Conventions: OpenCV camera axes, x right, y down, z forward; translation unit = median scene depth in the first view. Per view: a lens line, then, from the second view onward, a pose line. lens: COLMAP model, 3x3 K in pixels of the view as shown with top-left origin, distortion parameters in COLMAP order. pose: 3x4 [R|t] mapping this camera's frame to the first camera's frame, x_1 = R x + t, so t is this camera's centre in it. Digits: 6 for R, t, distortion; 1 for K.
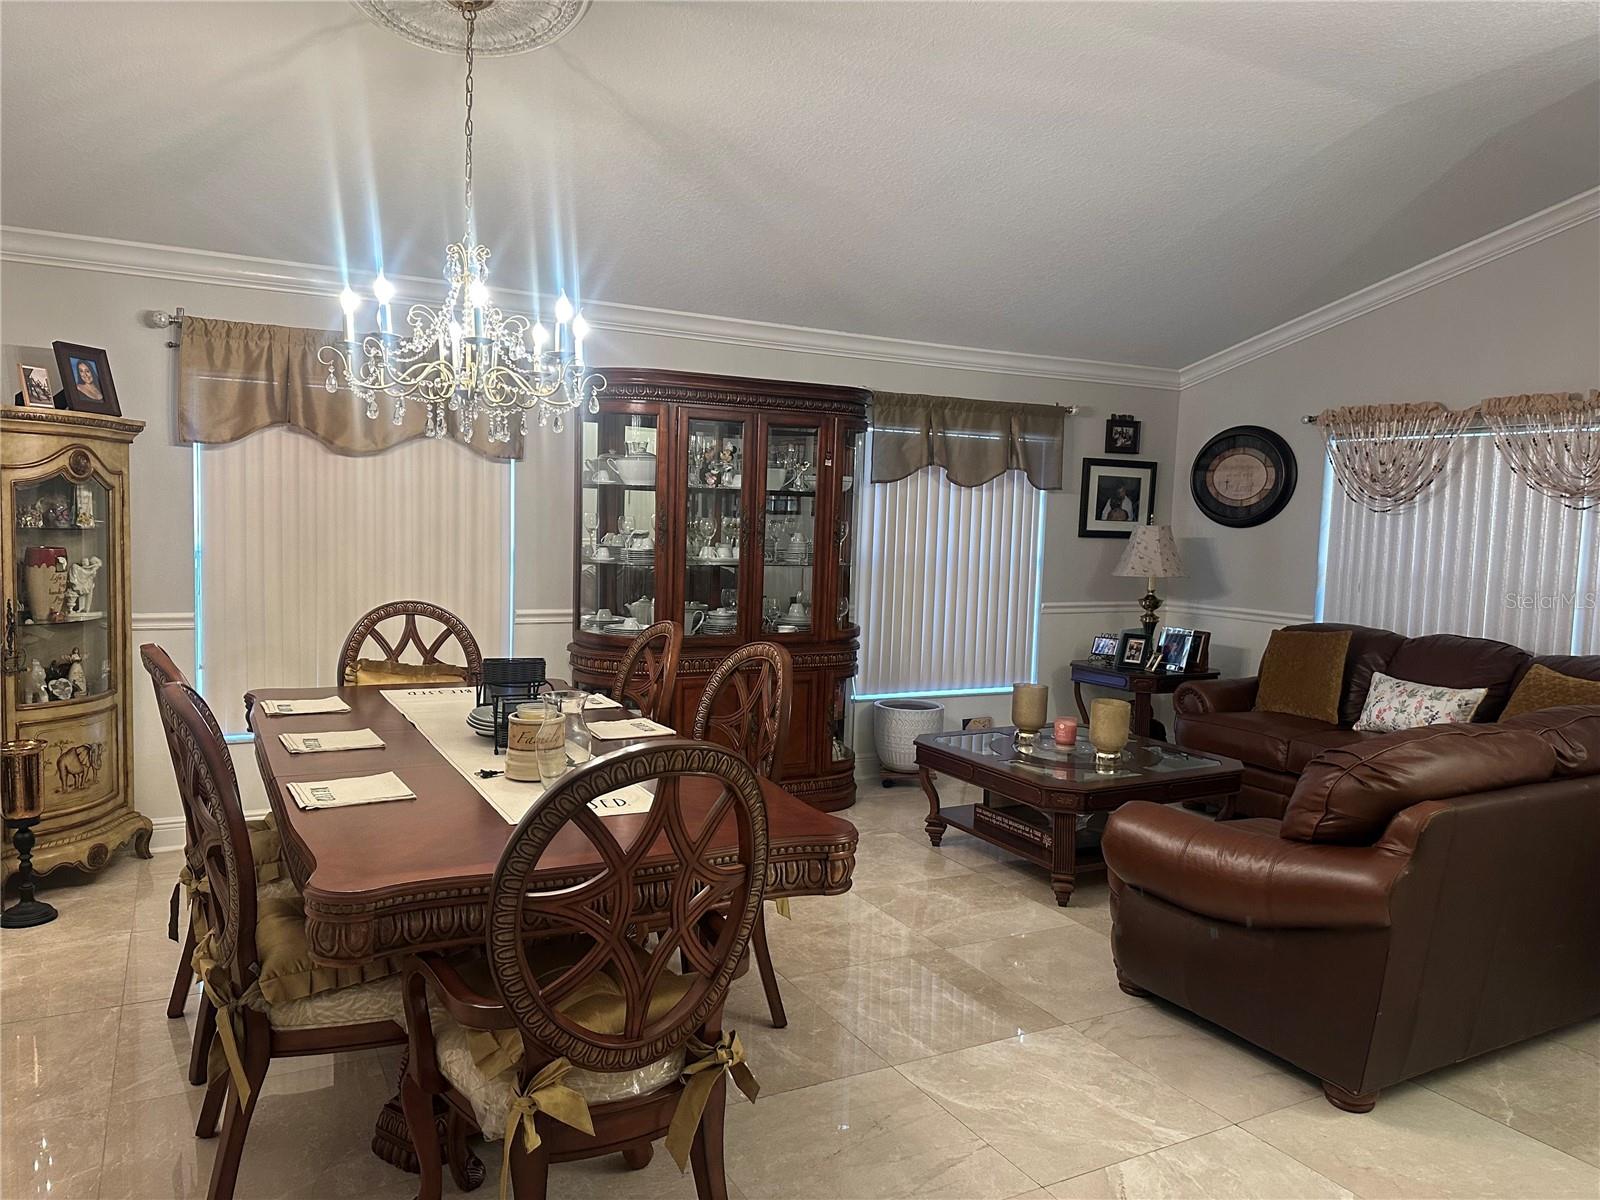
lens RADIAL K [[1128.9, 0, 800.0], [0, 1128.9, 600.0], [0, 0, 1]] dist [0.110171, -0.120704]
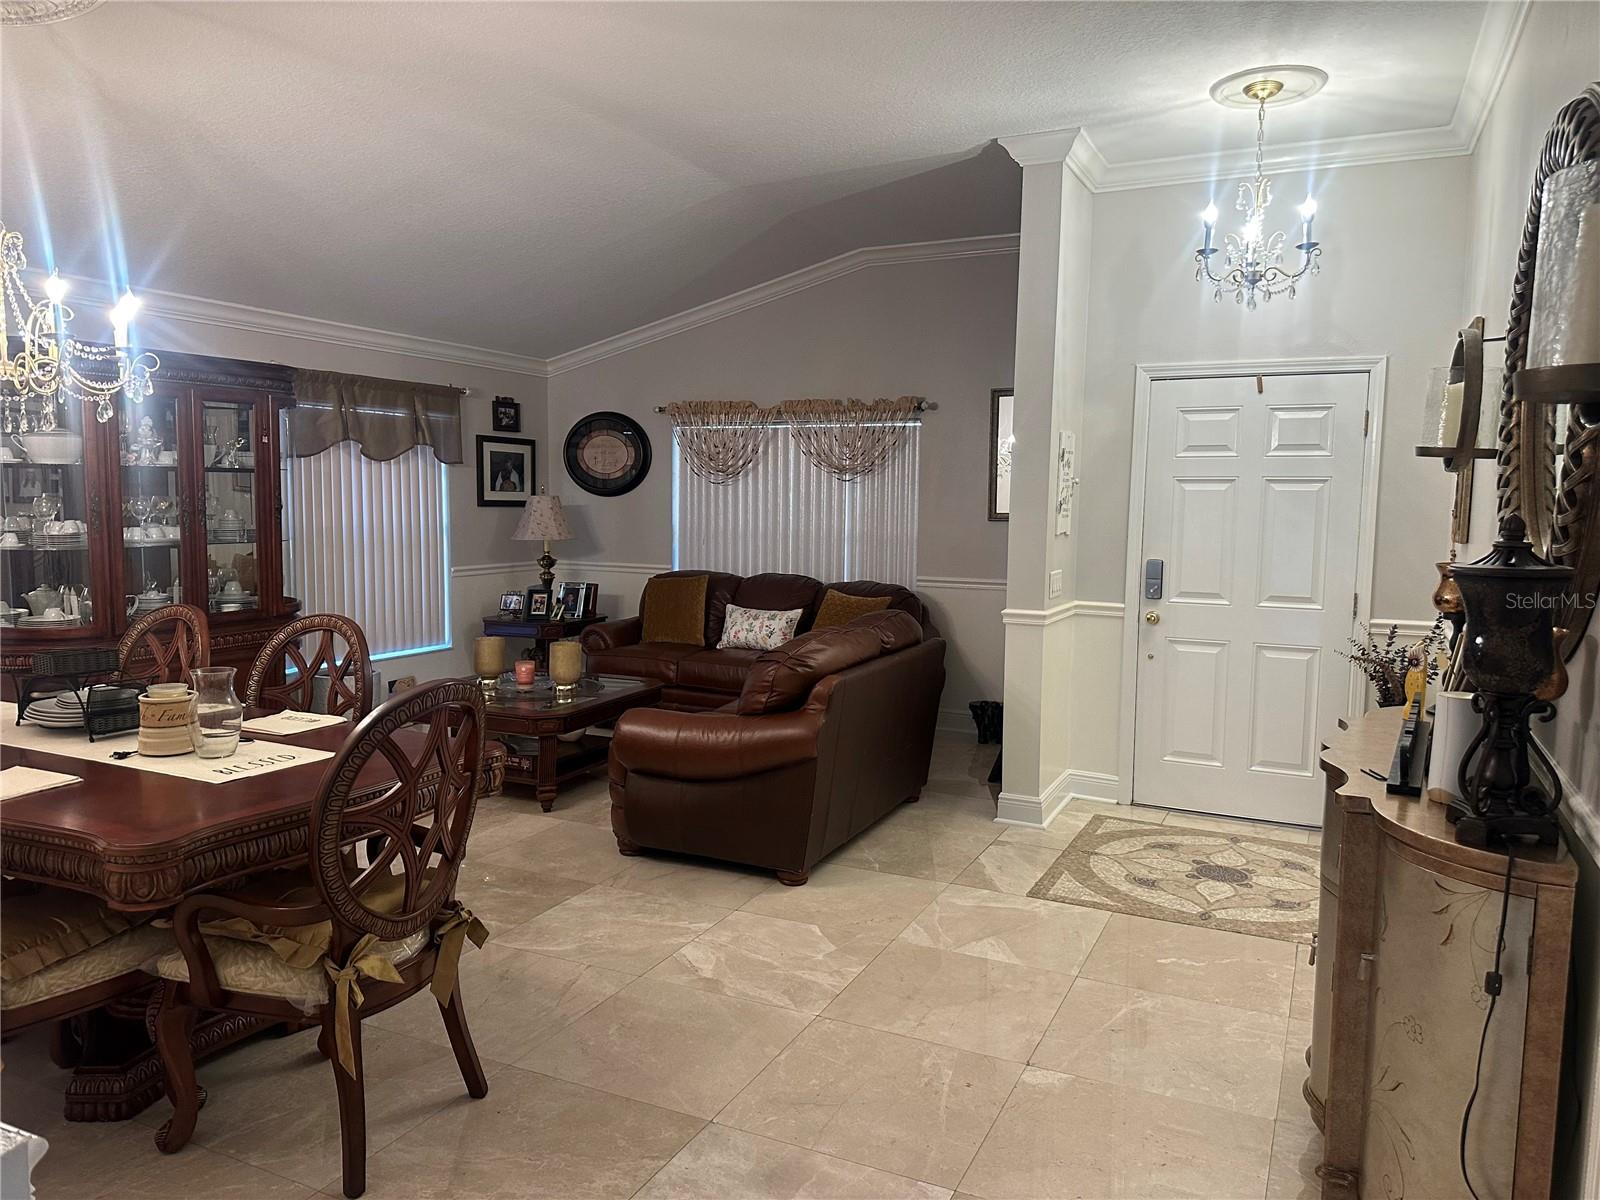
lens RADIAL K [[1116.8, 0, 800.0], [0, 1116.8, 600.0], [0, 0, 1]] dist [0.111081, -0.002318]
pose [[0.814395, -0.074729, 0.575480, -0.170125], [0.055493, 0.997158, 0.050955, -0.003496], [-0.577652, -0.009562, 0.816227, -0.102424]]
